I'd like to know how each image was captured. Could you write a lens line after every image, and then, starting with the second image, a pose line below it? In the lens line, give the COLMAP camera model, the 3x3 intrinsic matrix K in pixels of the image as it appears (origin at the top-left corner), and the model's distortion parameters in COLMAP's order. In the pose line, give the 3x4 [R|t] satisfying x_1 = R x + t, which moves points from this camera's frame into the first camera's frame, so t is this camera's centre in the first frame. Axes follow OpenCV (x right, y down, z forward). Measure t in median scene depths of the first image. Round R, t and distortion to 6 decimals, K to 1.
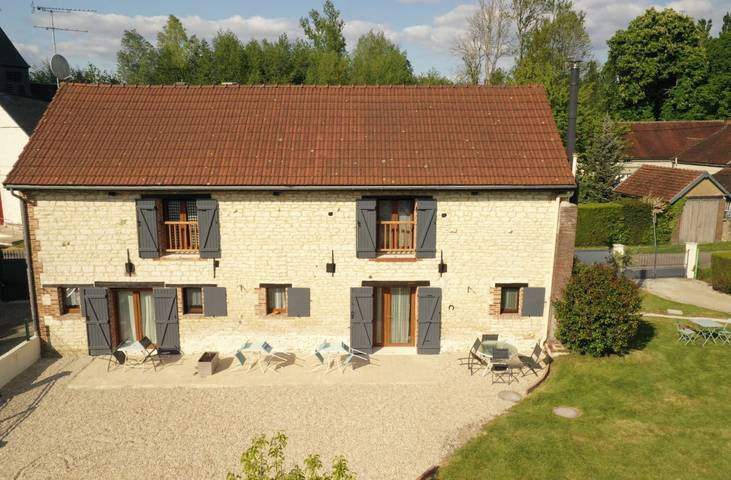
lens RADIAL K [[583.4, 0, 365.1], [0, 583.4, 241.3], [0, 0, 1]] dist [0.011257, -0.003378]
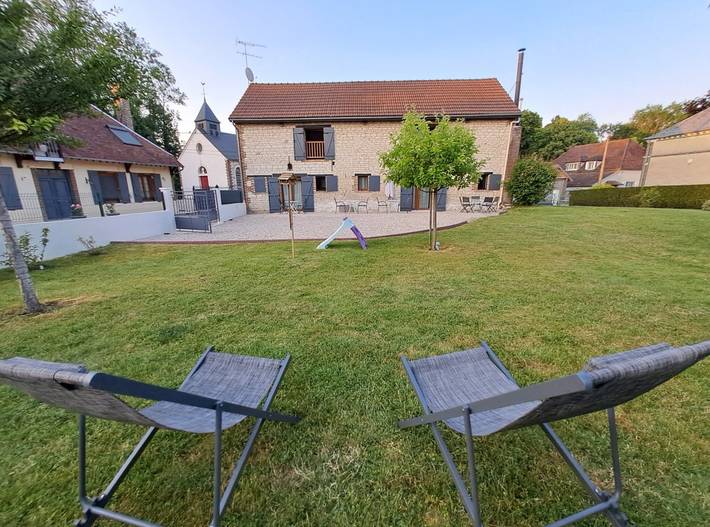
lens RADIAL K [[275.3, 0, 357.4], [0, 275.3, 258.1], [0, 0, 1]] dist [-0.000175, -0.000011]
pose [[0.999212, -0.007295, -0.039021, -0.137324], [0.009232, 0.998722, 0.049683, 0.309601], [0.038608, -0.050004, 0.998003, 0.059418]]
